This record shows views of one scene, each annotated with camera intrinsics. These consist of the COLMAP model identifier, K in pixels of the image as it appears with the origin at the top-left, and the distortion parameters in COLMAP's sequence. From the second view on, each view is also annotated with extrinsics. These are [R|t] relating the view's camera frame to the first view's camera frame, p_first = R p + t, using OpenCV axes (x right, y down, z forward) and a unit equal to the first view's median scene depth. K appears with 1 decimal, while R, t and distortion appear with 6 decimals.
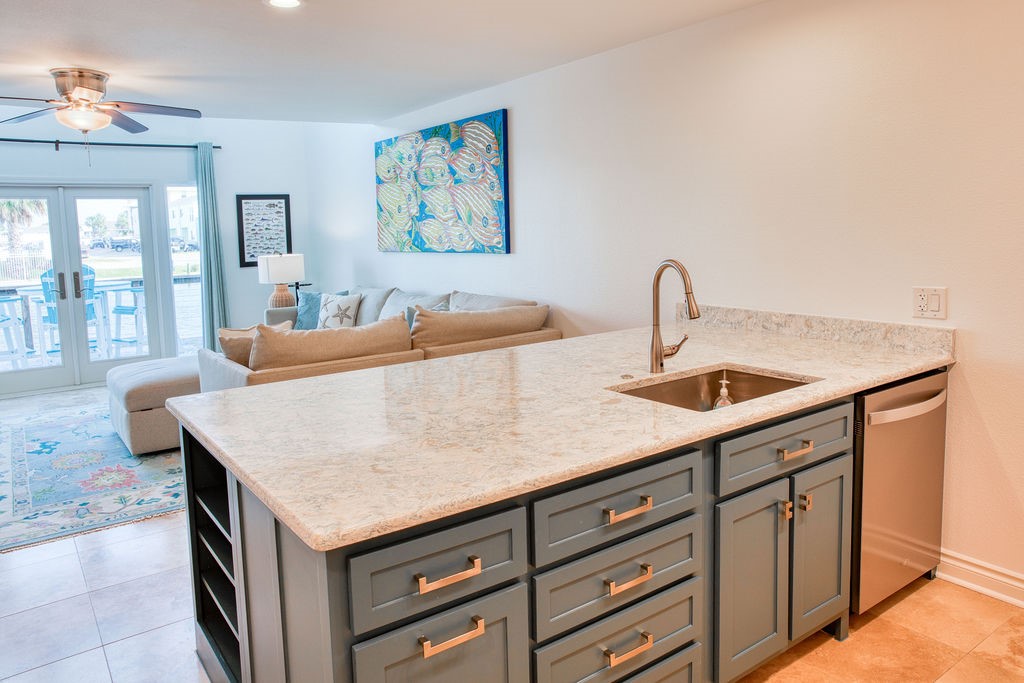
lens RADIAL K [[714.1, 0, 498.7], [0, 714.1, 293.7], [0, 0, 1]] dist [-0.045803, 0.052499]
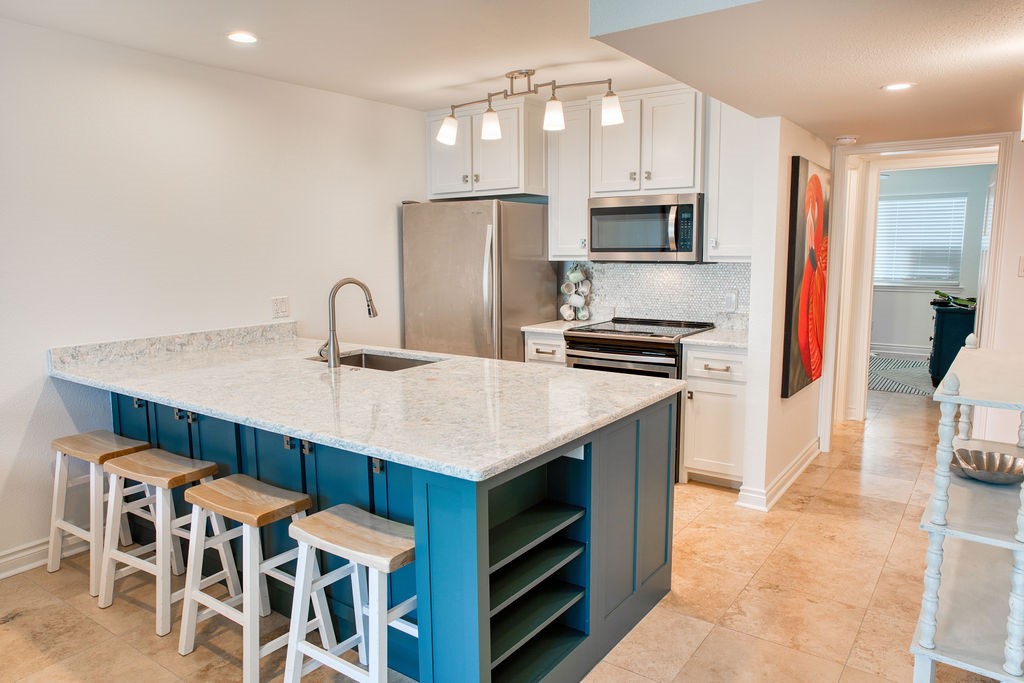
lens RADIAL K [[695.6, 0, 512.0], [0, 695.6, 341.5], [0, 0, 1]] dist [-0.067776, 0.085829]
pose [[-0.325022, -0.100530, 0.940348, -0.469457], [0.108901, 0.983741, 0.142810, -0.035376], [-0.939415, 0.148822, -0.308790, 0.478030]]
